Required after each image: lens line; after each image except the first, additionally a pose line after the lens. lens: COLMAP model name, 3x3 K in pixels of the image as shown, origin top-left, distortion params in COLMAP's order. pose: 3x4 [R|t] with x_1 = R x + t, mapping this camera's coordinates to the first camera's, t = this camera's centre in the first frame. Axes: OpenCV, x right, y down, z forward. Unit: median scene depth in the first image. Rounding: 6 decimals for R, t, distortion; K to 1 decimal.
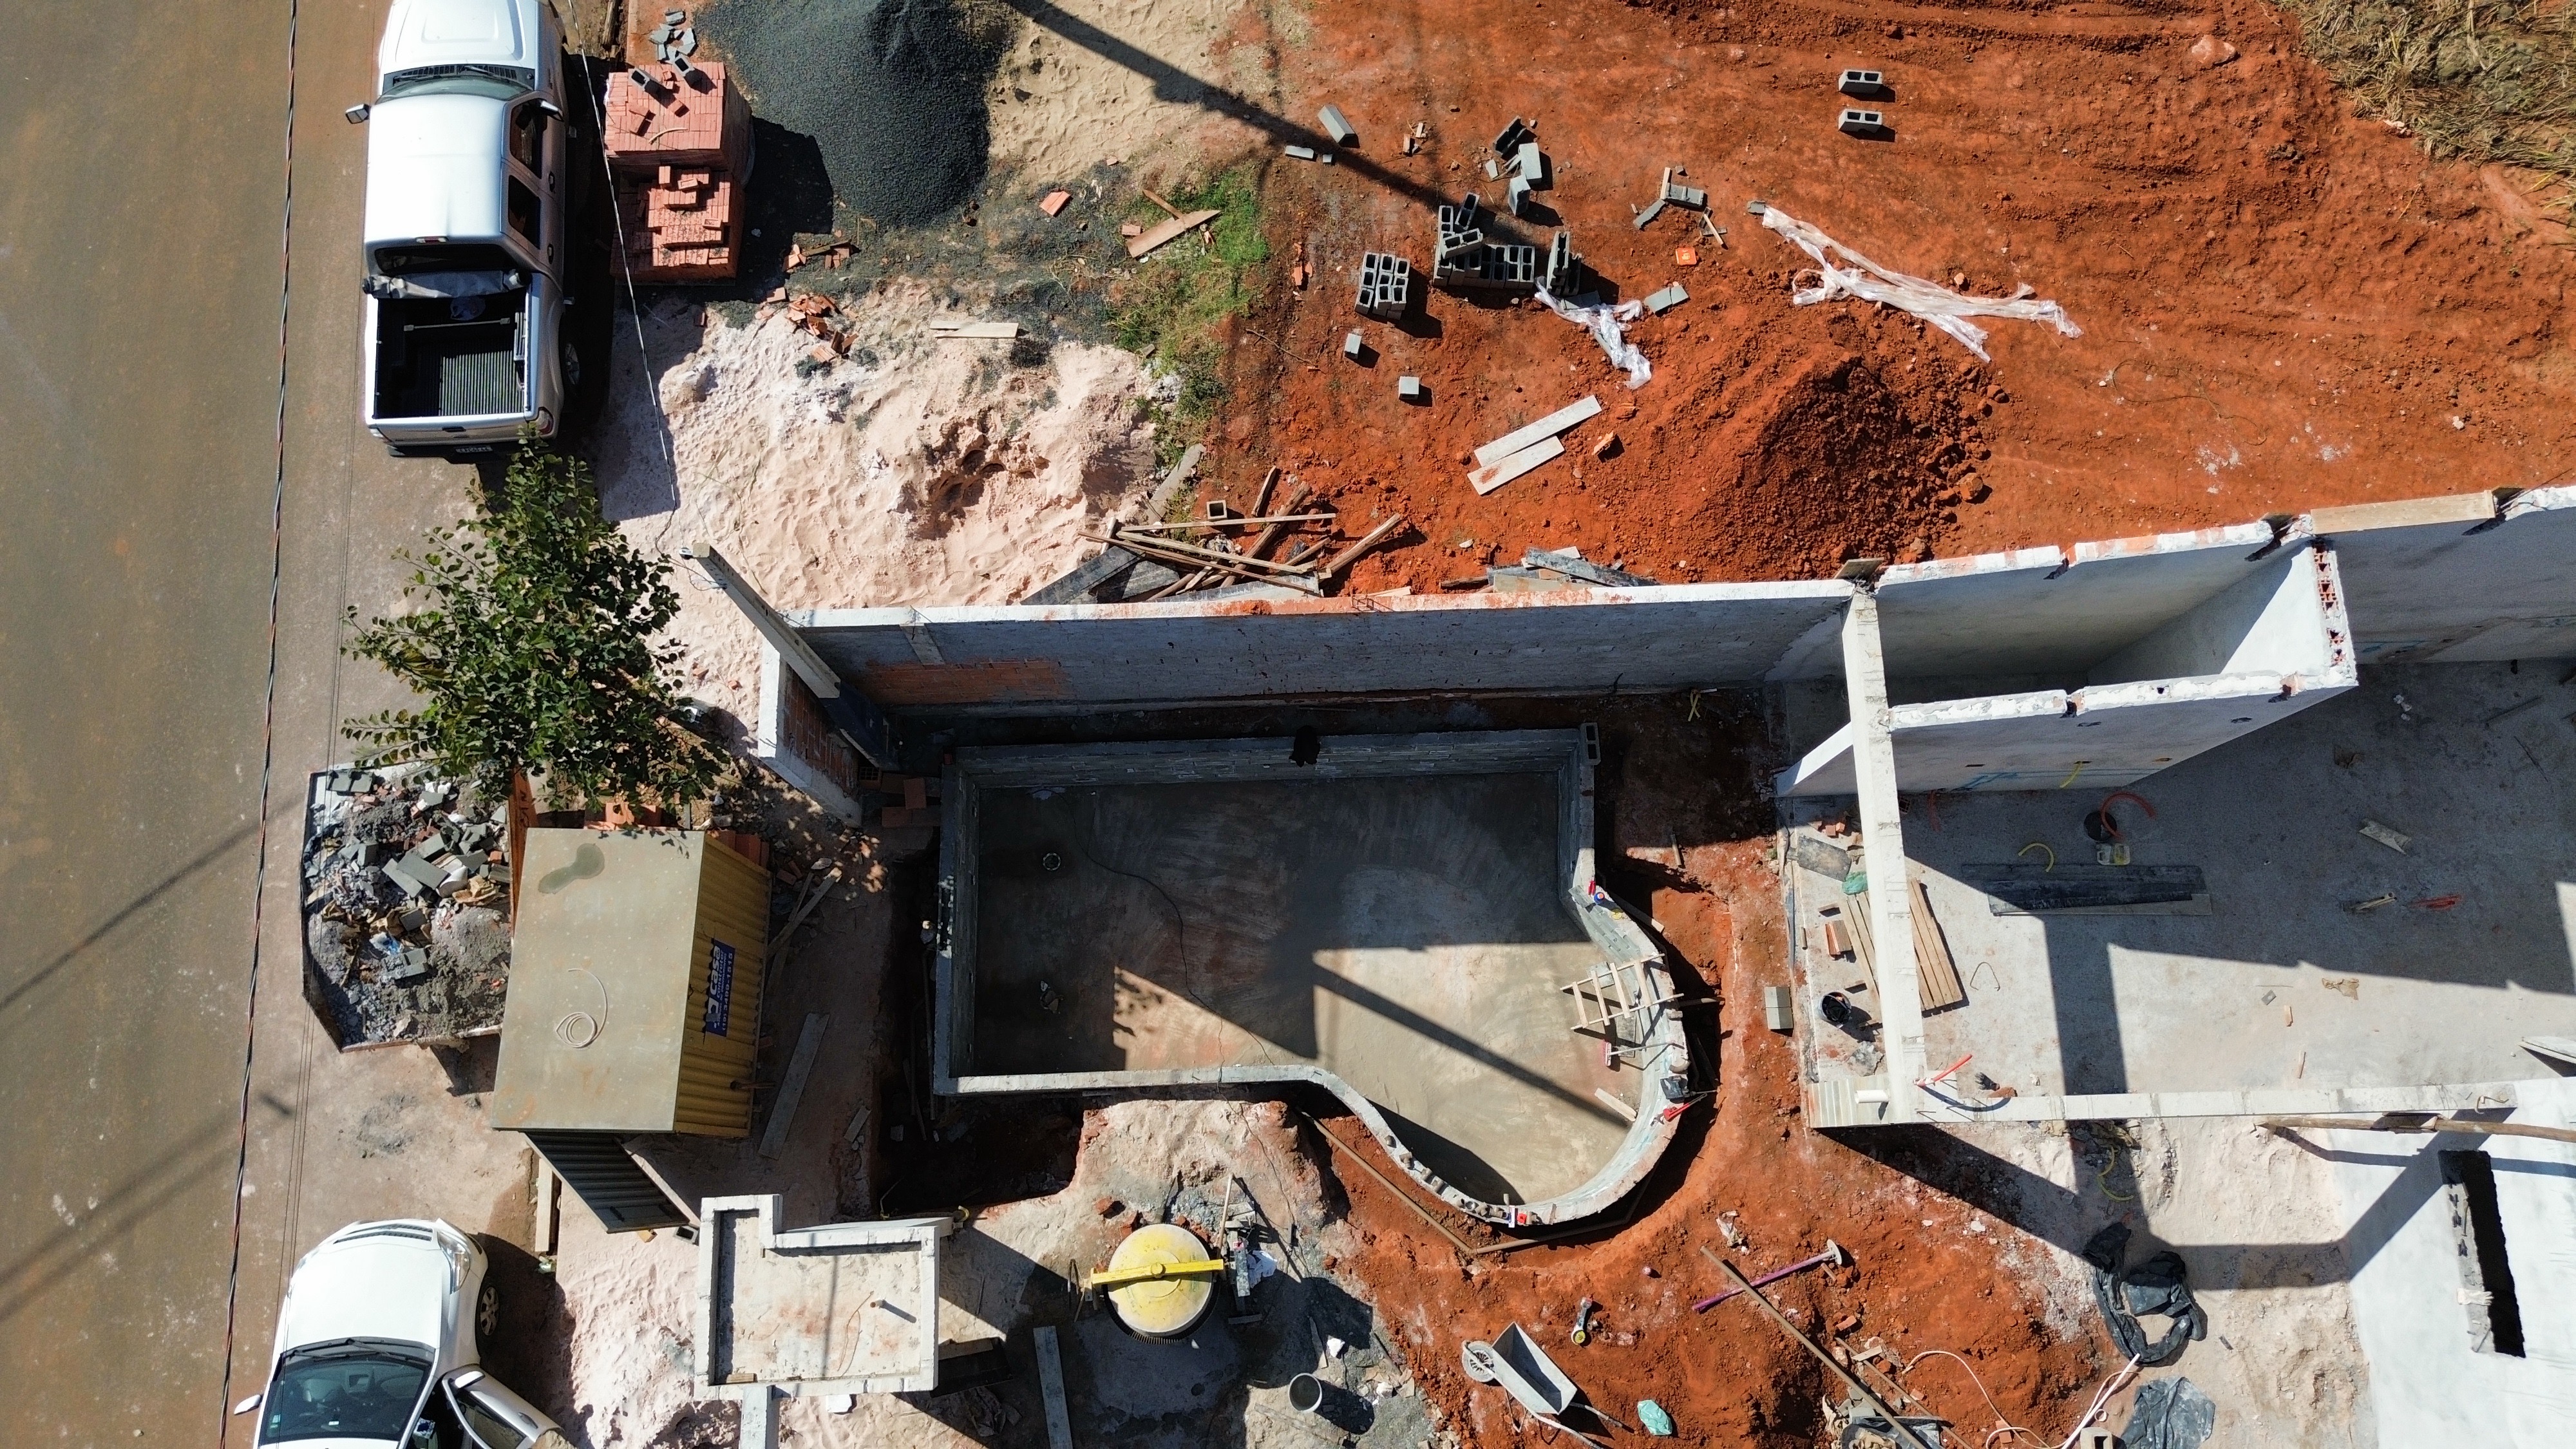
lens RADIAL K [[1856.6, 0, 1288.7], [0, 1856.6, 698.5], [0, 0, 1]] dist [0.096129, -0.092407]
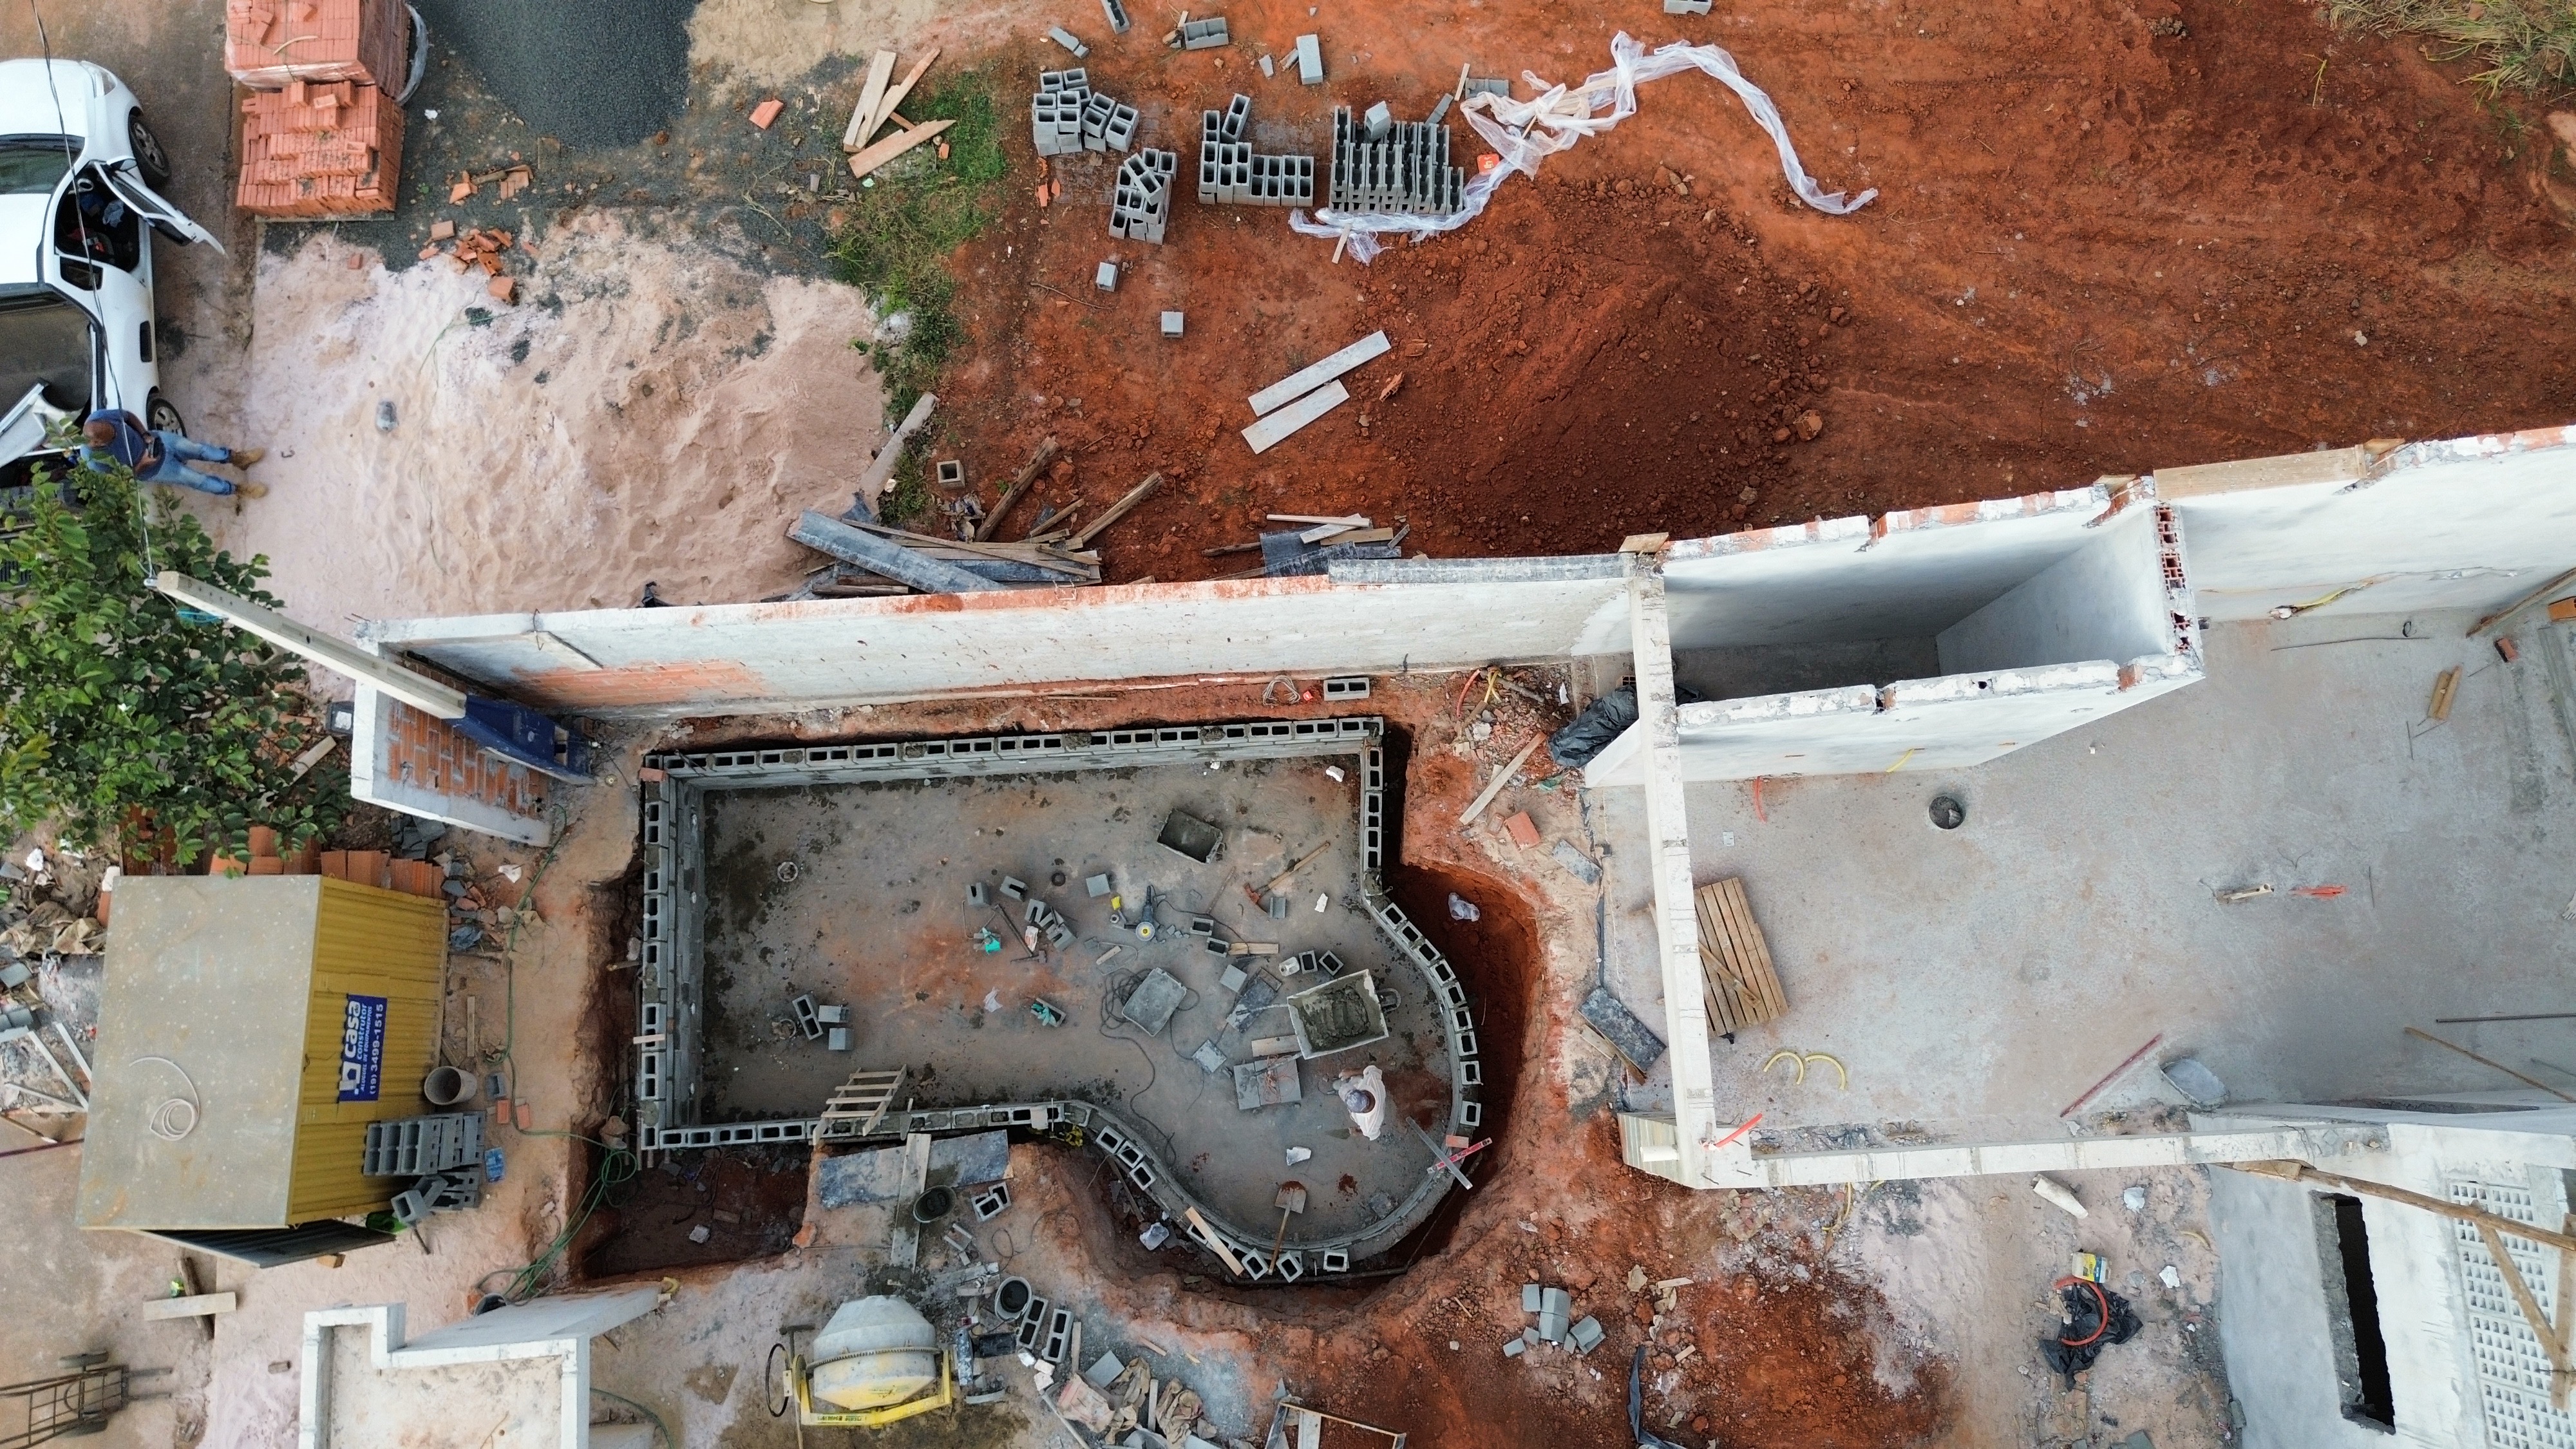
lens RADIAL K [[1856.6, 0, 1288.7], [0, 1856.6, 698.5], [0, 0, 1]] dist [0.096129, -0.092407]
pose [[0.999676, -0.024286, 0.007649, 0.107324], [0.023748, 0.997671, 0.063944, -0.046401], [-0.009184, -0.063742, 0.997924, 0.114798]]
